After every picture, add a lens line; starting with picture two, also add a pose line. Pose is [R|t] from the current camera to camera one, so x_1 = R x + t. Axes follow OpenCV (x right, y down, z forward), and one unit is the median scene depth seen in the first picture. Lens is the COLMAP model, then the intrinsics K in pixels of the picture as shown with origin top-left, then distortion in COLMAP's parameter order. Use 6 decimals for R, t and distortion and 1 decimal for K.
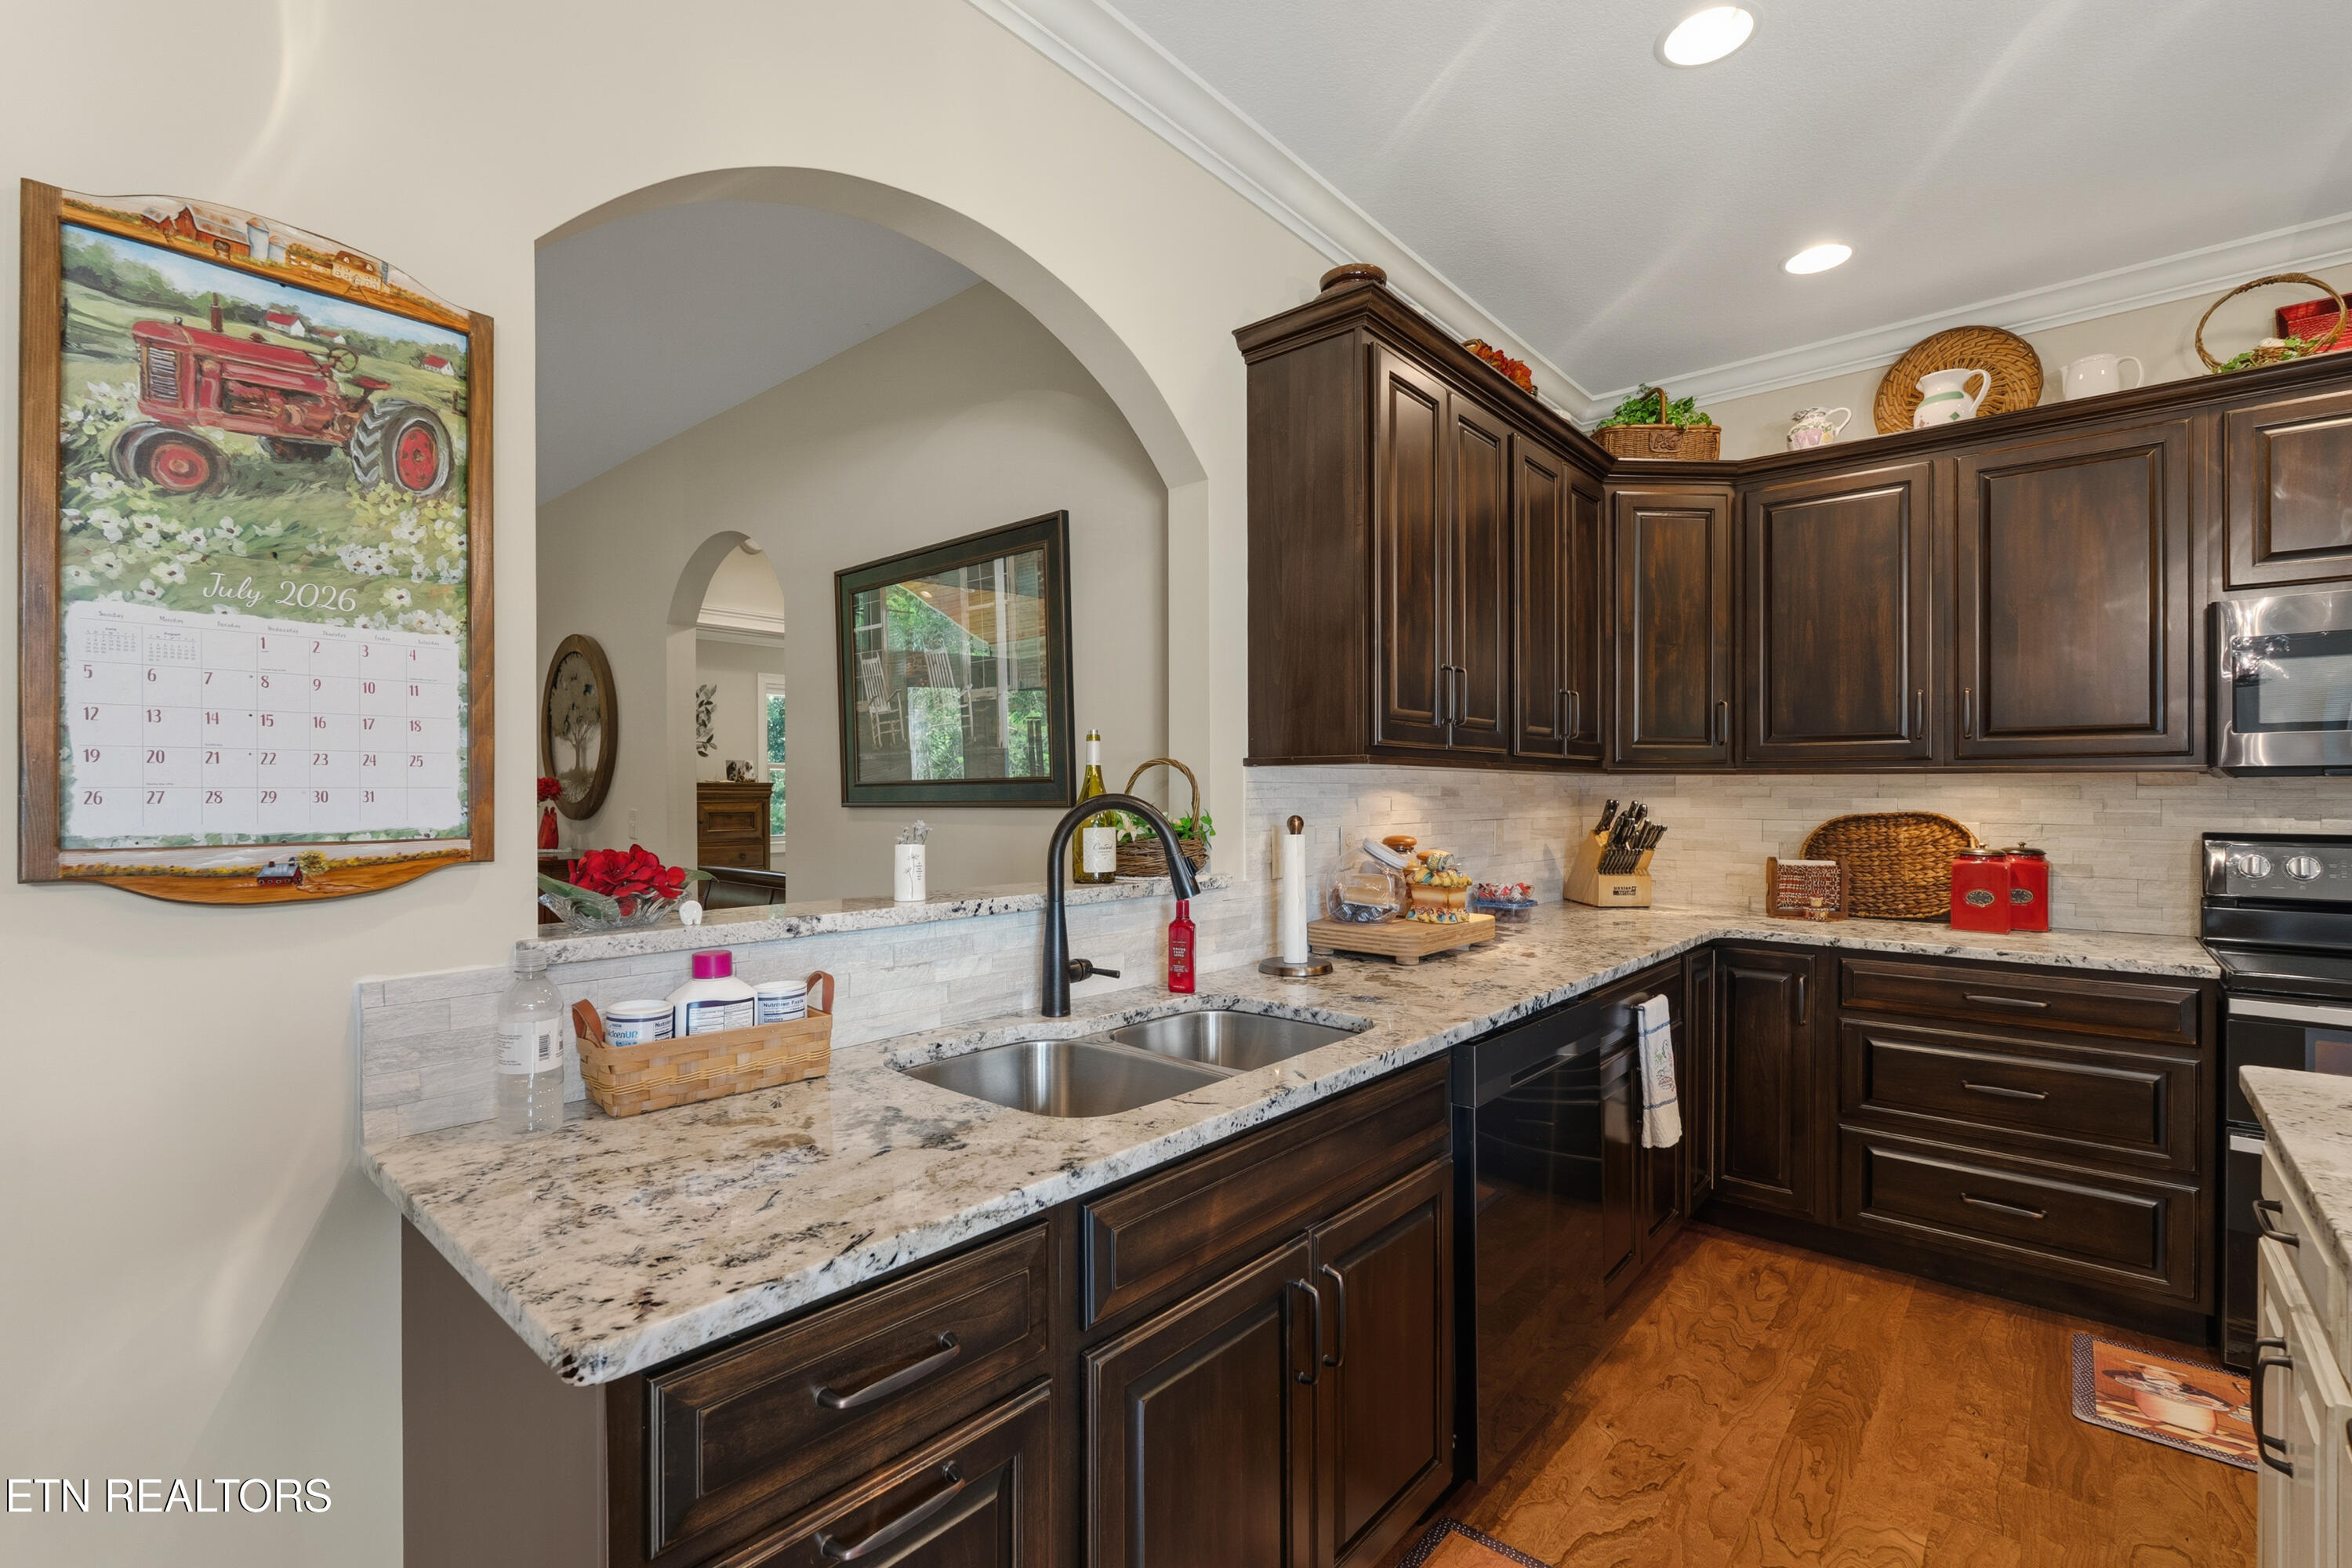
lens RADIAL K [[1036.3, 0, 1172.8], [0, 1036.3, 796.7], [0, 0, 1]] dist [-0.003626, -0.000544]
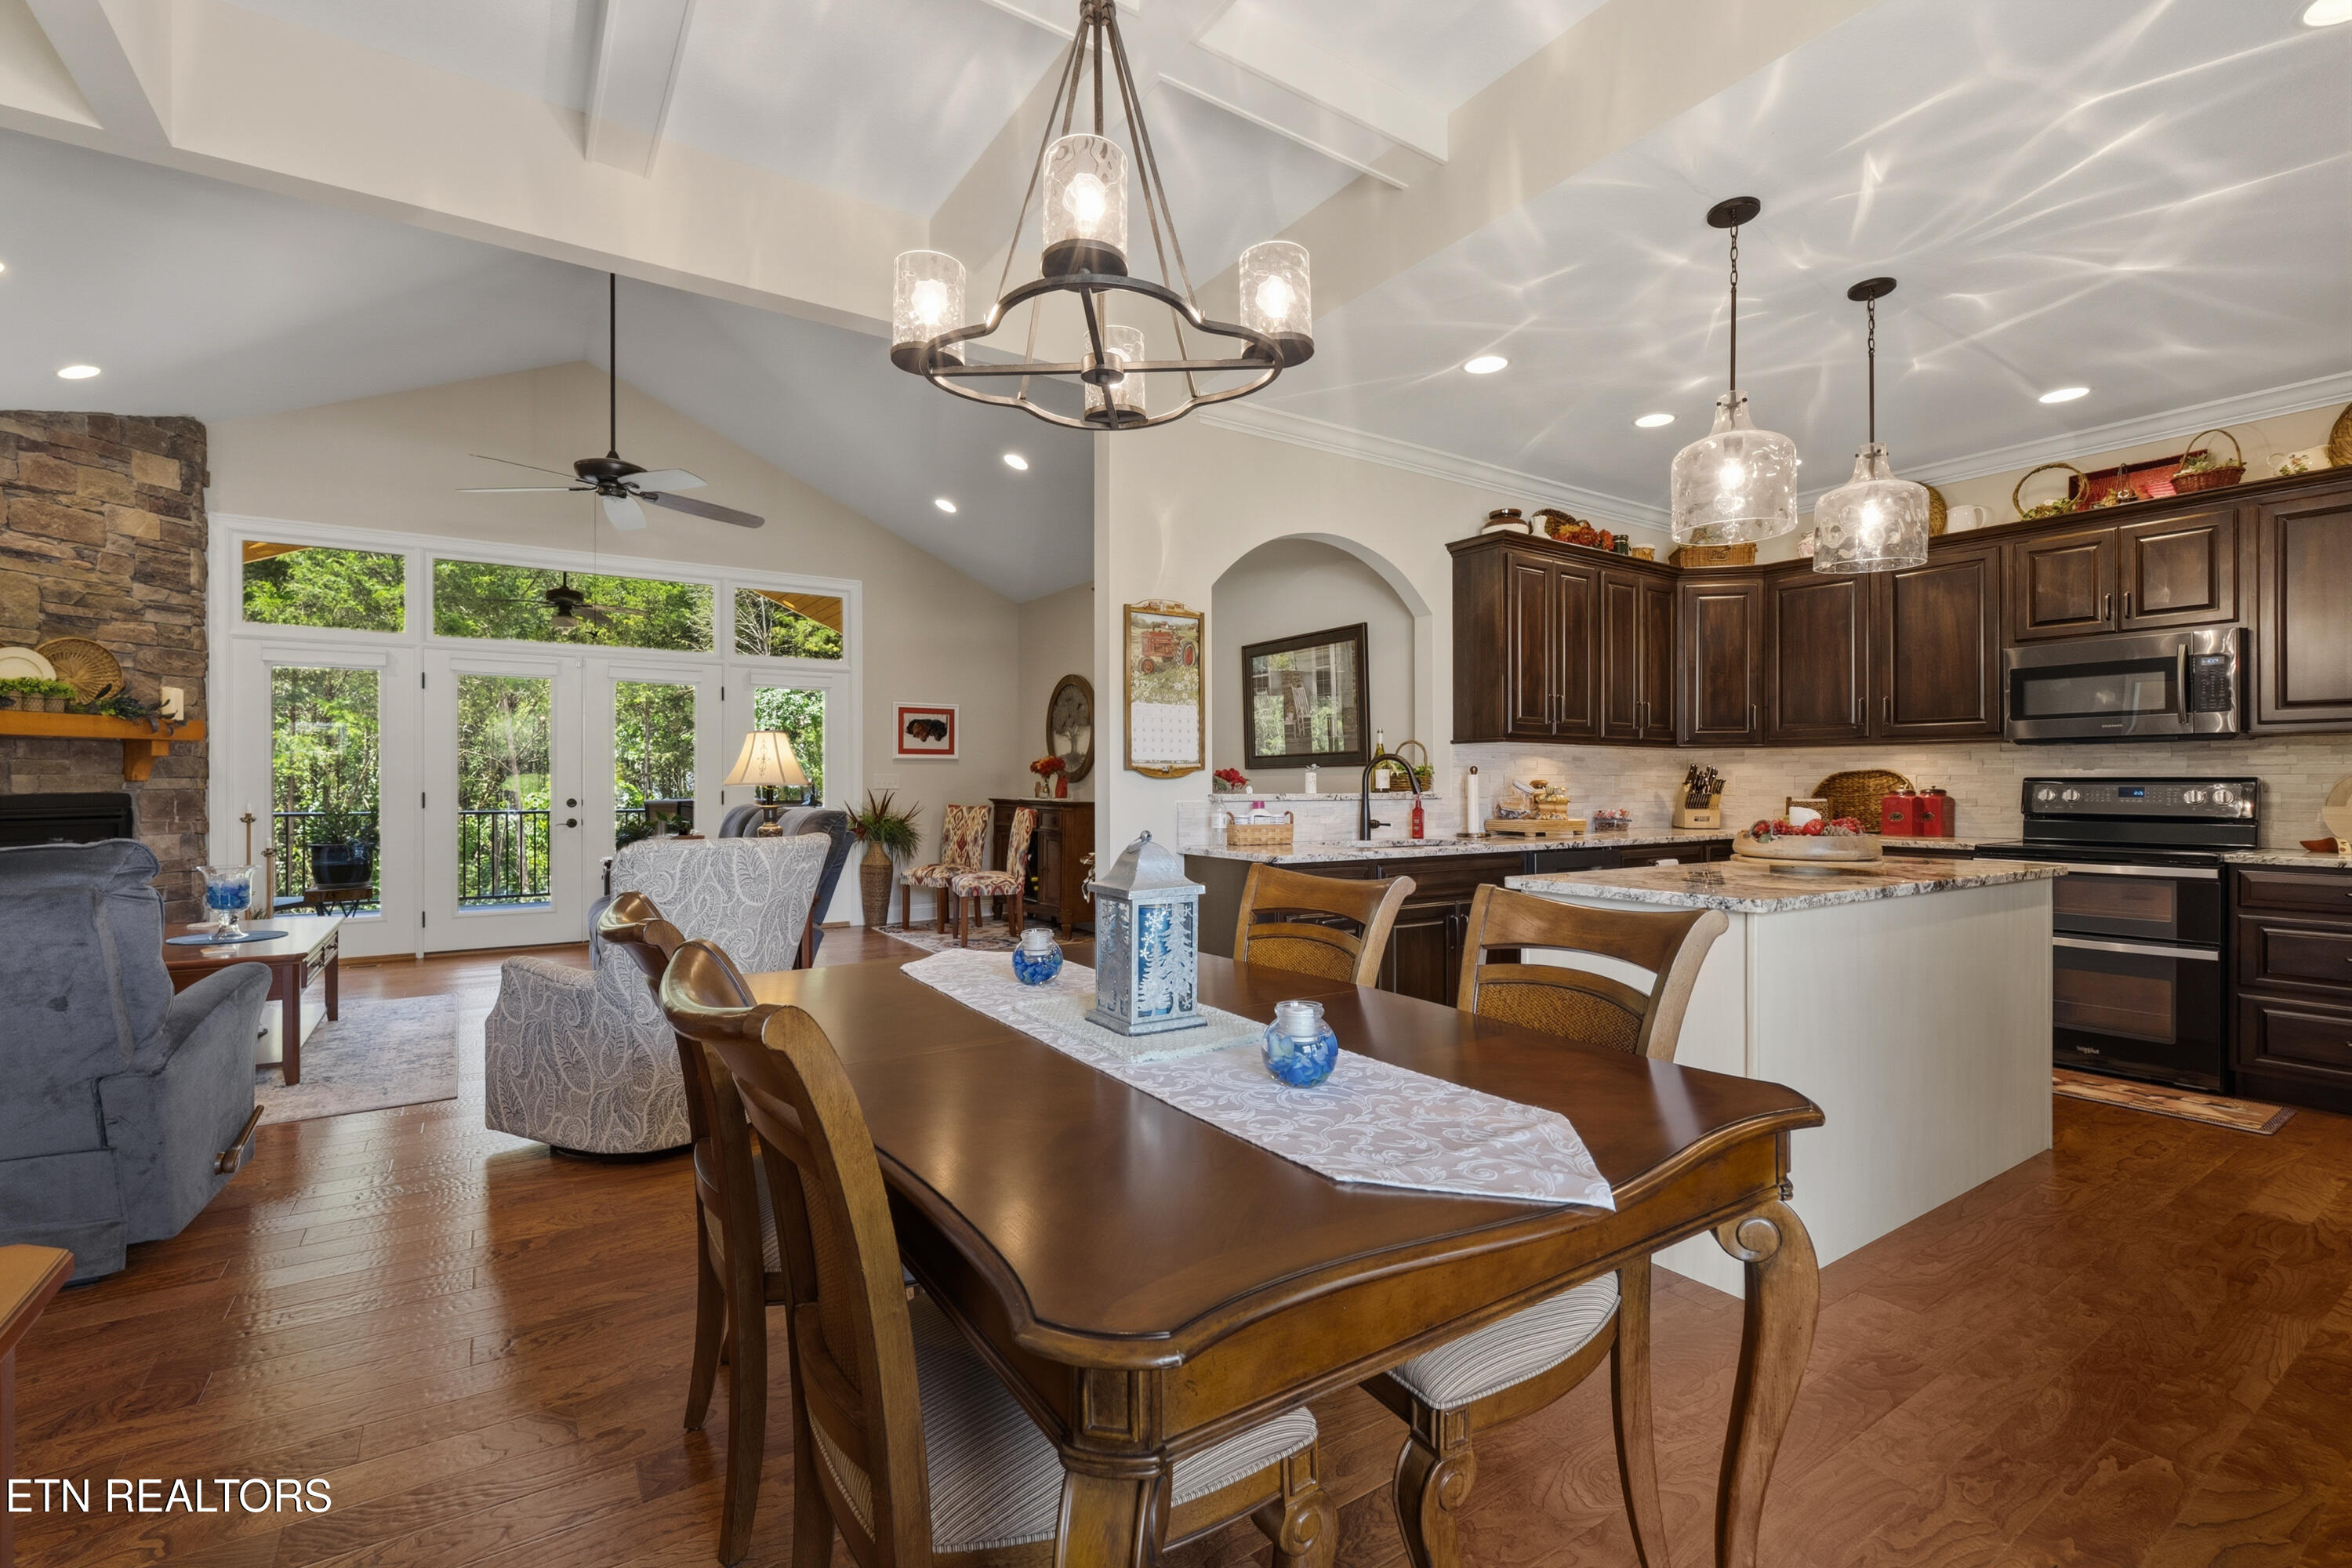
lens RADIAL K [[1036.3, 0, 1167.7], [0, 1036.3, 784.4], [0, 0, 1]] dist [-0.003626, -0.000544]
pose [[0.962153, 0.001211, -0.272506, 0.091267], [-0.002420, 0.999989, -0.004102, 0.066465], [0.272498, 0.004606, 0.962145, -1.260727]]
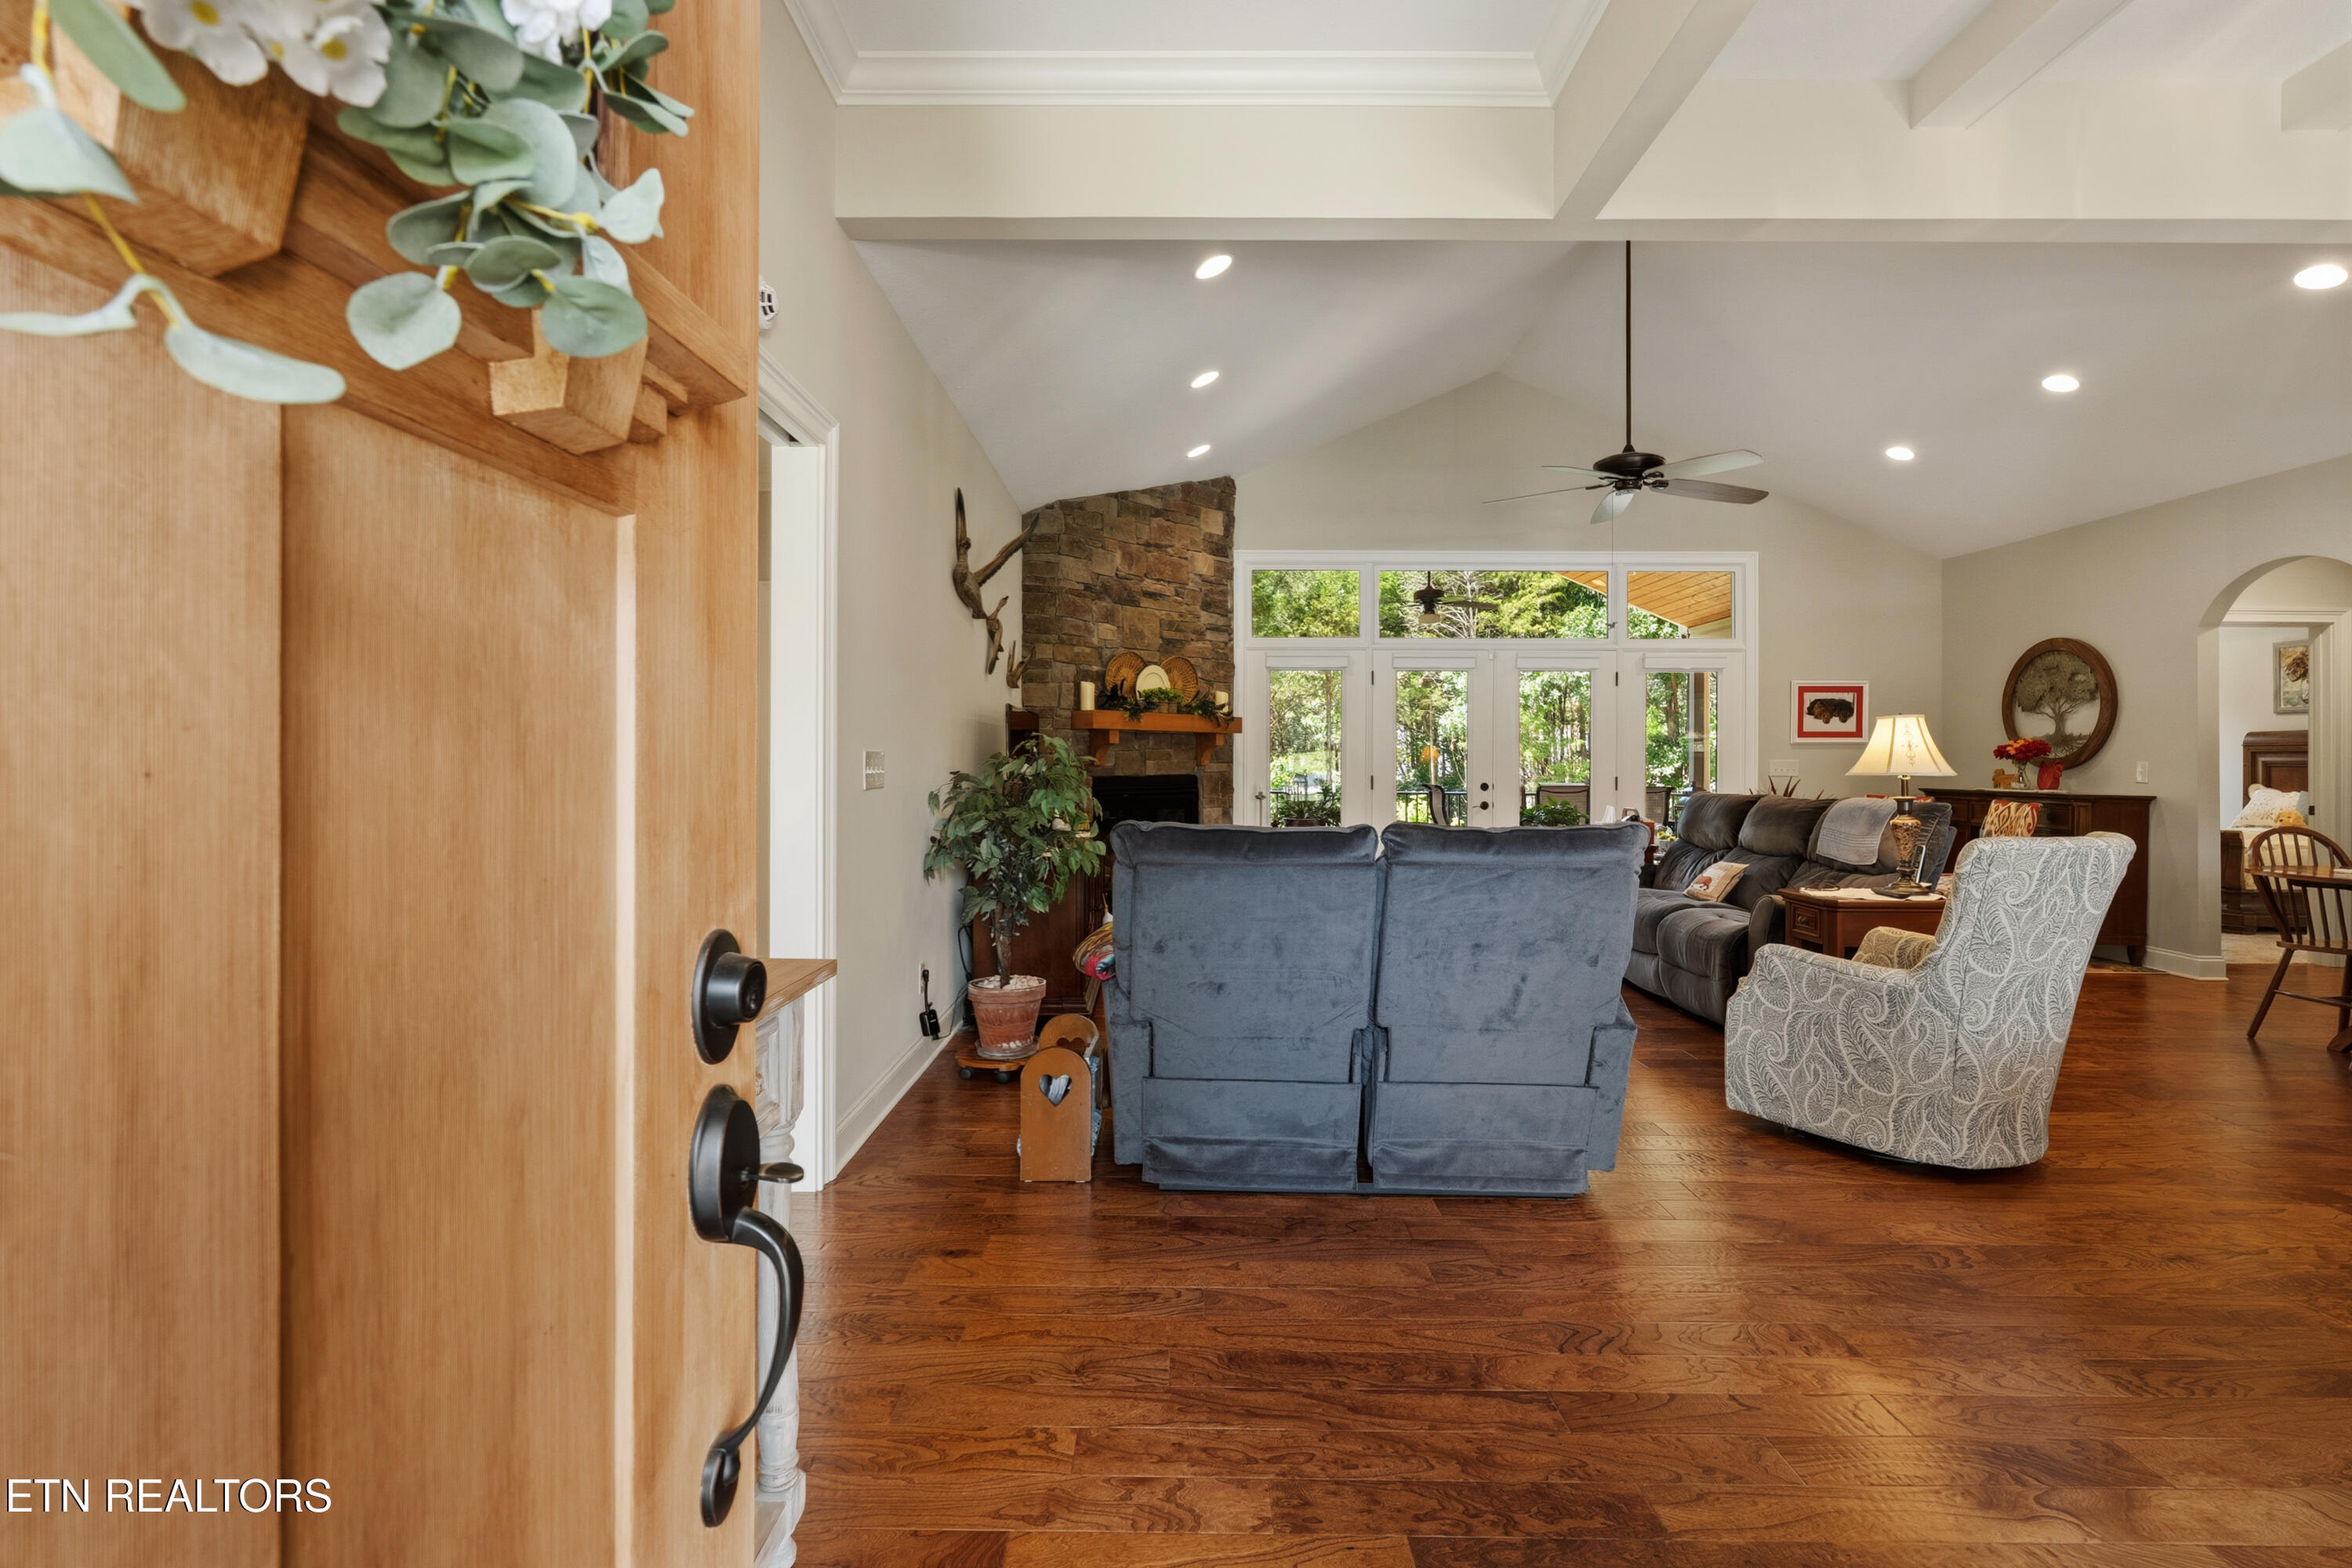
lens RADIAL K [[1036.3, 0, 1156.1], [0, 1036.3, 767.3], [0, 0, 1]] dist [-0.003626, -0.000544]
pose [[0.650045, 0.006193, -0.759871, -0.640207], [-0.009534, 0.999955, -0.000006, 0.061571], [0.759836, 0.007249, 0.650074, -1.734163]]
